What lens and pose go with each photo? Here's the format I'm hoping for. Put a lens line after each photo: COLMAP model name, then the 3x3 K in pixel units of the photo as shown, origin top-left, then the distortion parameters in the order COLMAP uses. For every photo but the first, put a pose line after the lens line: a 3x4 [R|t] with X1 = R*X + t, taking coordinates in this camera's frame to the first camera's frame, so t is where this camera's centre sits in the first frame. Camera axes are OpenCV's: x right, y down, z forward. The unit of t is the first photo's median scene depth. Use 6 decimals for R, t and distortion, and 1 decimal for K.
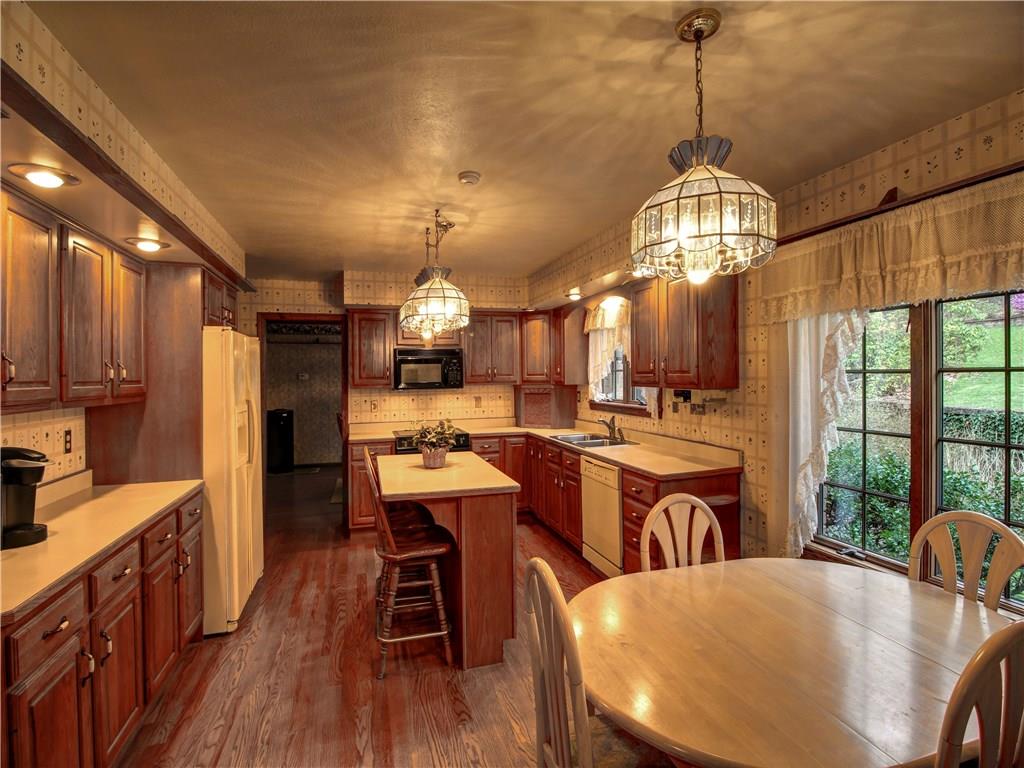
lens RADIAL K [[473.1, 0, 513.6], [0, 473.1, 378.8], [0, 0, 1]] dist [-0.002793, -0.000217]
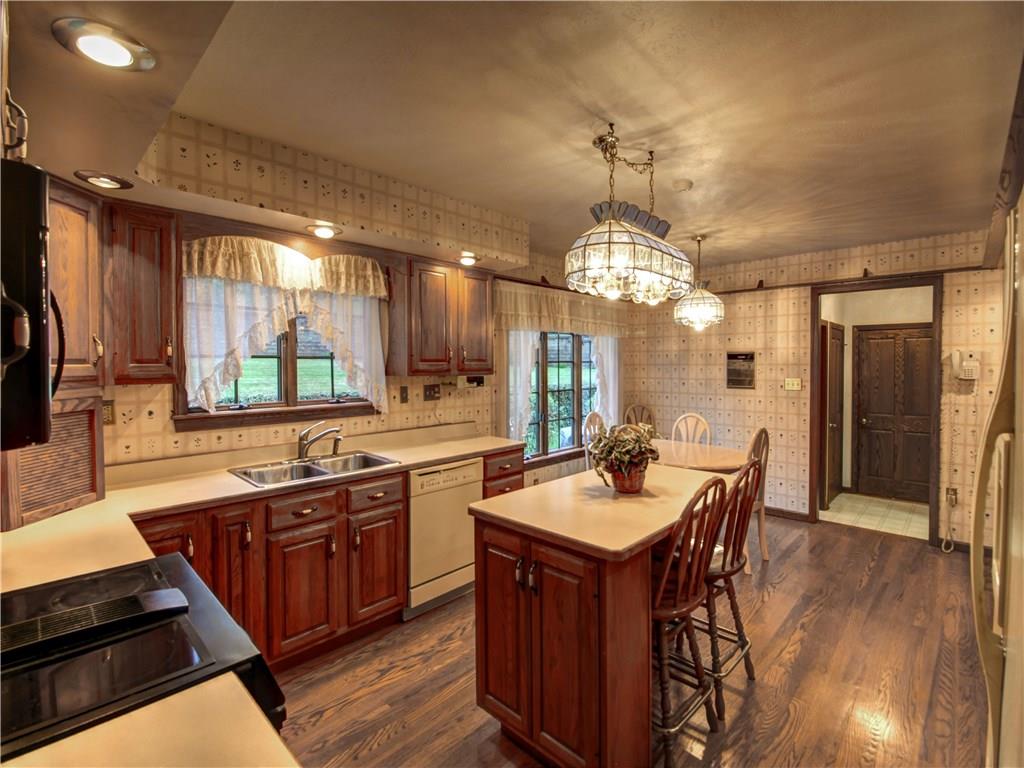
lens RADIAL K [[473.1, 0, 515.4], [0, 473.1, 376.9], [0, 0, 1]] dist [-0.002793, -0.000217]
pose [[-0.470611, -0.018241, 0.882152, -0.685072], [0.012274, 0.999554, 0.027216, -0.004743], [-0.882255, 0.023636, -0.470177, 1.426191]]
